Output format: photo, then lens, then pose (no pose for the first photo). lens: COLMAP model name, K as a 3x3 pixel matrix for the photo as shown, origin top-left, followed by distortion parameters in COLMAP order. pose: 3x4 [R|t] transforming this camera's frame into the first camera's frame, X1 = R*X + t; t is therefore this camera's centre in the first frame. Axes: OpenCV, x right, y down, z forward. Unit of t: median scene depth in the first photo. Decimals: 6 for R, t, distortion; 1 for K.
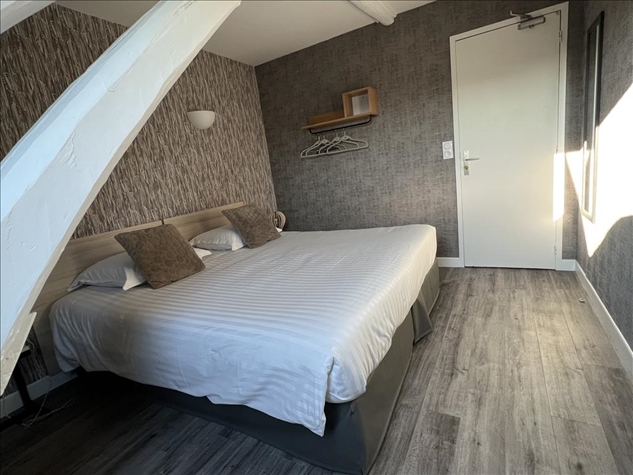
lens RADIAL K [[326.7, 0, 311.5], [0, 326.7, 235.5], [0, 0, 1]] dist [0.001850, -0.002212]
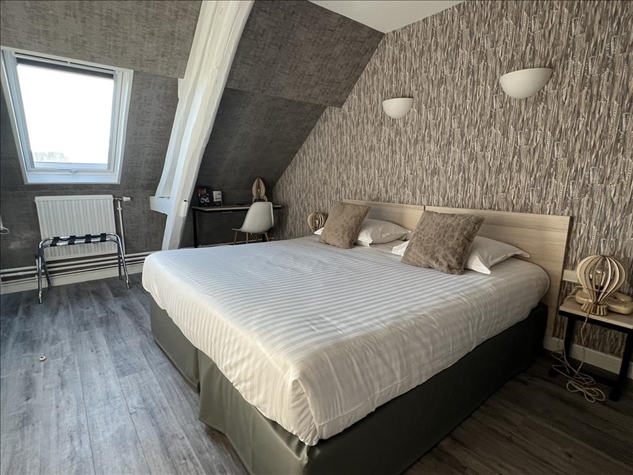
lens RADIAL K [[326.7, 0, 311.9], [0, 326.7, 235.0], [0, 0, 1]] dist [0.001850, -0.002212]
pose [[-0.371721, 0.283639, -0.883953, 0.581458], [-0.141001, 0.923885, 0.355746, -0.269266], [0.917574, 0.256876, -0.303434, 0.981581]]
